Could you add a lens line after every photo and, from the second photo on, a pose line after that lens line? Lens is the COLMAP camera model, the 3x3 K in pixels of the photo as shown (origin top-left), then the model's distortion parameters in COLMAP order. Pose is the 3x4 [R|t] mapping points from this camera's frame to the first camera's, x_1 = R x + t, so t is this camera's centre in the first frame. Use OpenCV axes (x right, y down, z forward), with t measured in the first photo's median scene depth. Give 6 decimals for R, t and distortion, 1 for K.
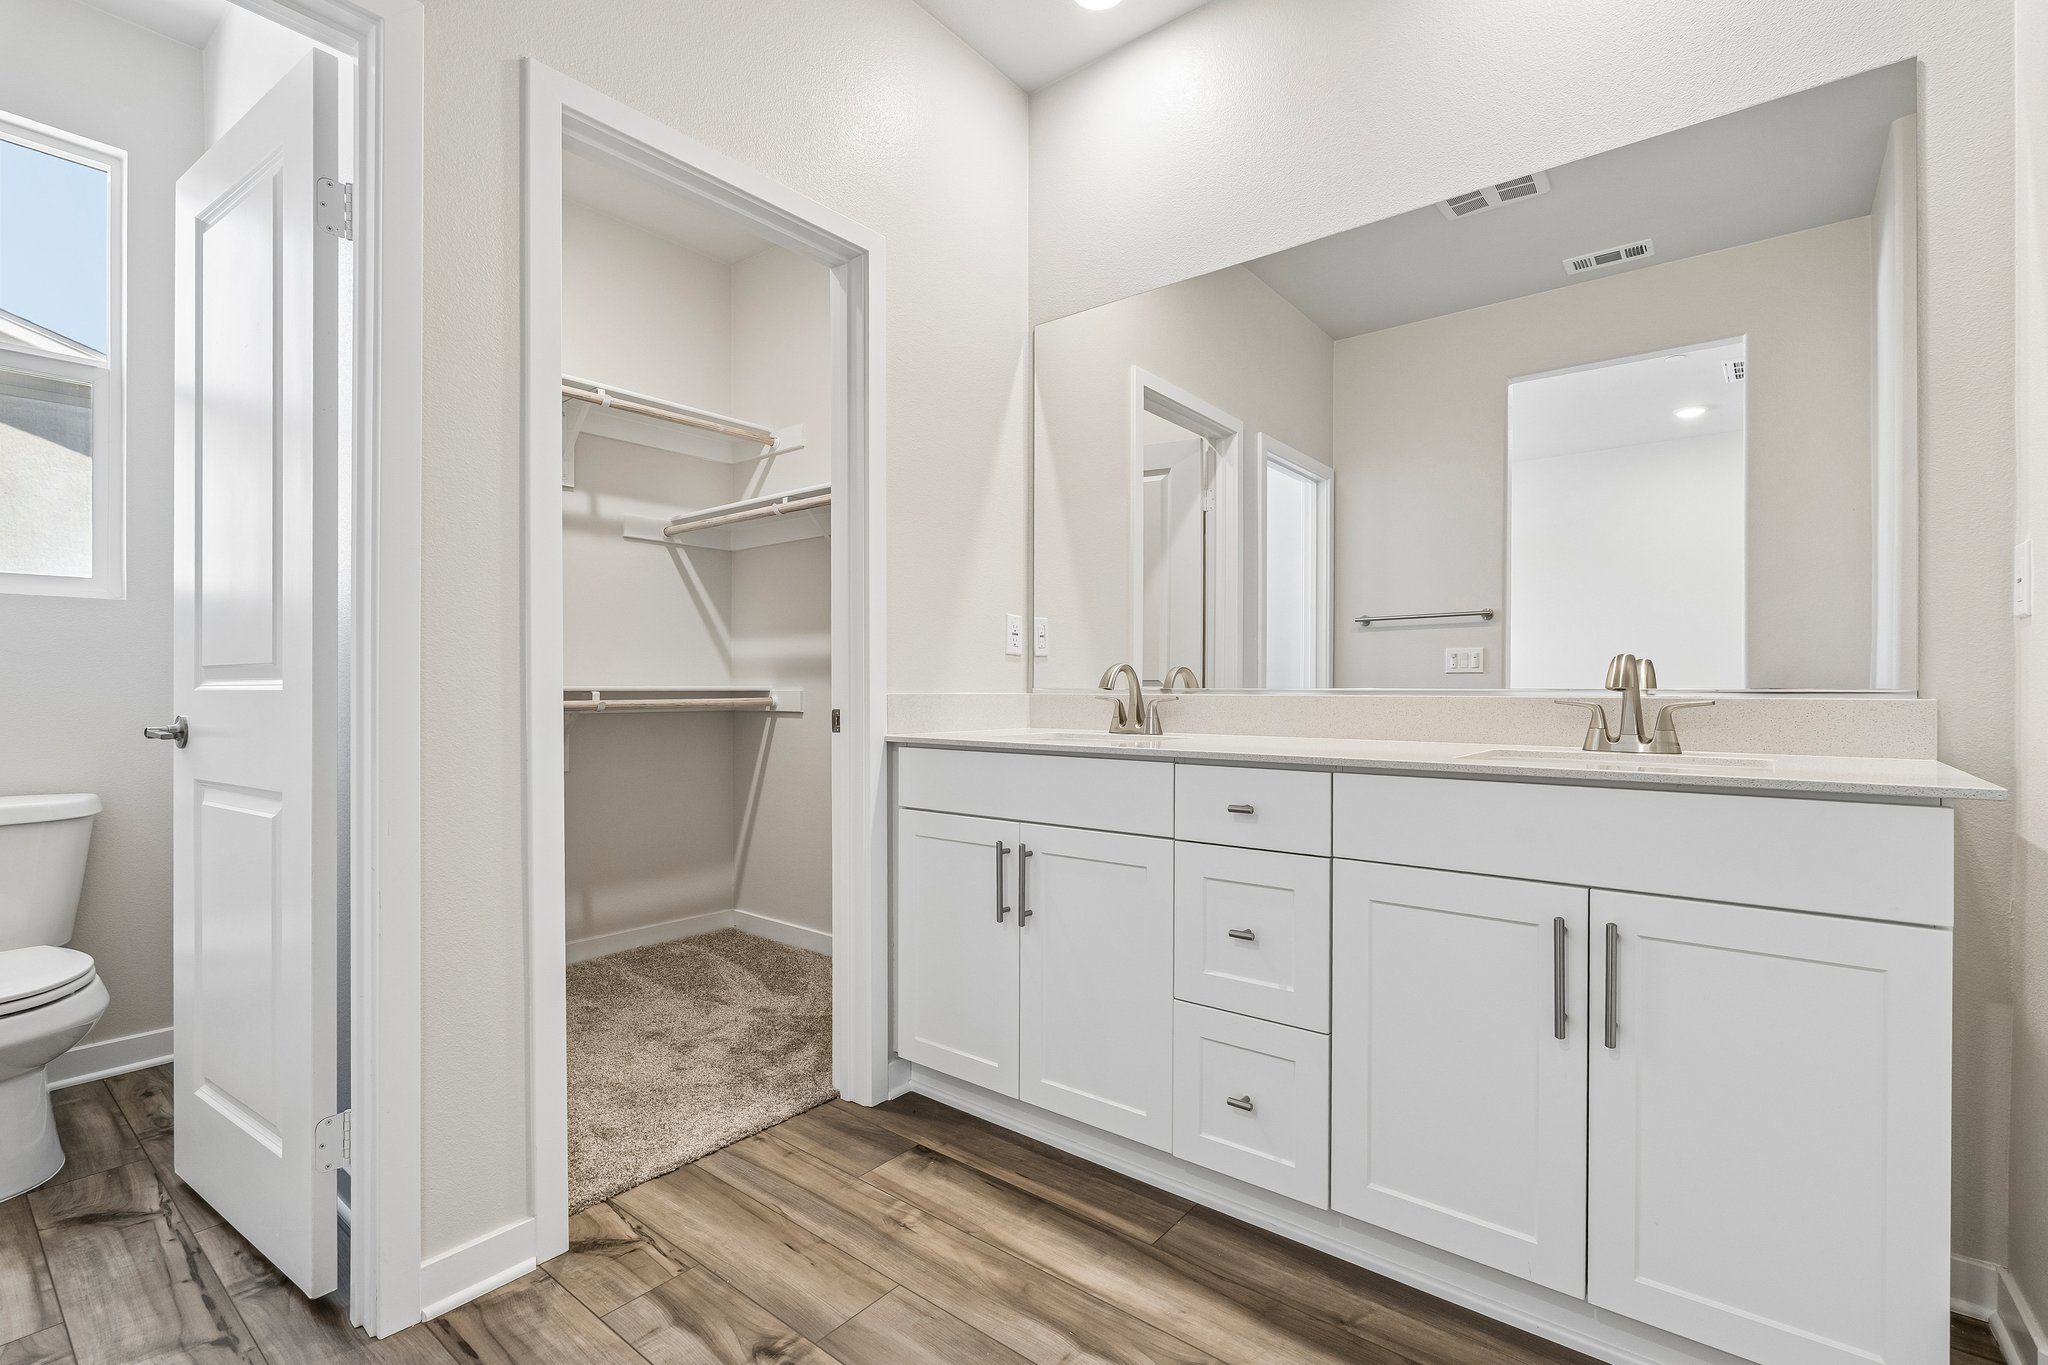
lens RADIAL K [[910.5, 0, 1024.5], [0, 910.5, 686.0], [0, 0, 1]] dist [-0.003535, -0.000036]
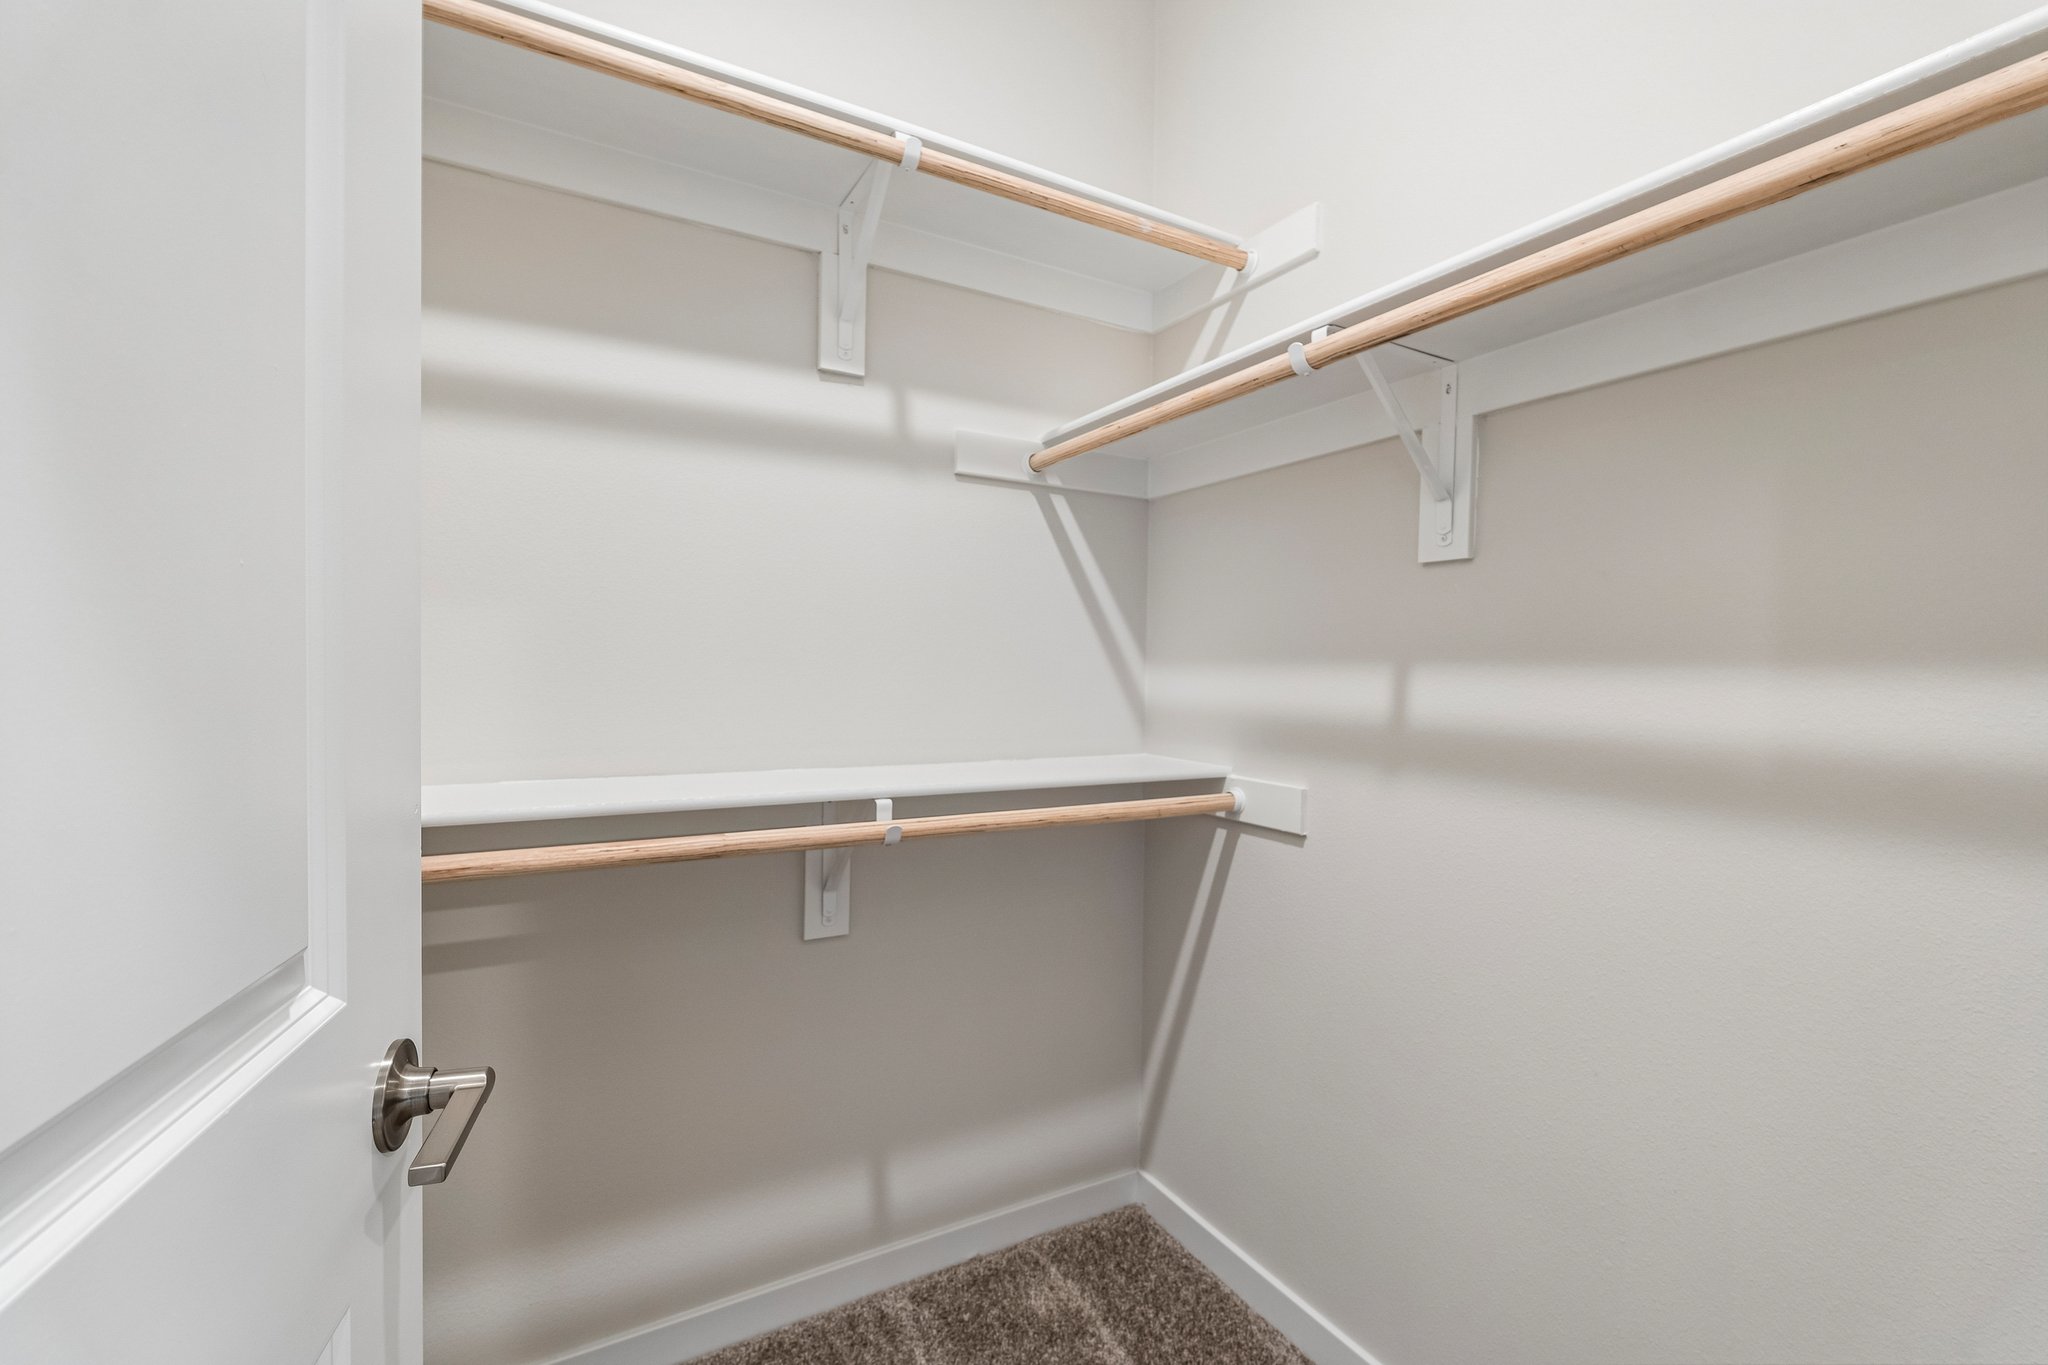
lens RADIAL K [[900.1, 0, 1041.2], [0, 900.1, 680.9], [0, 0, 1]] dist [-0.002733, -0.000176]
pose [[0.931934, 0.019841, -0.362085, -0.202452], [-0.014751, 0.999750, 0.016815, -0.054542], [0.362328, -0.010329, 0.931993, 0.524687]]
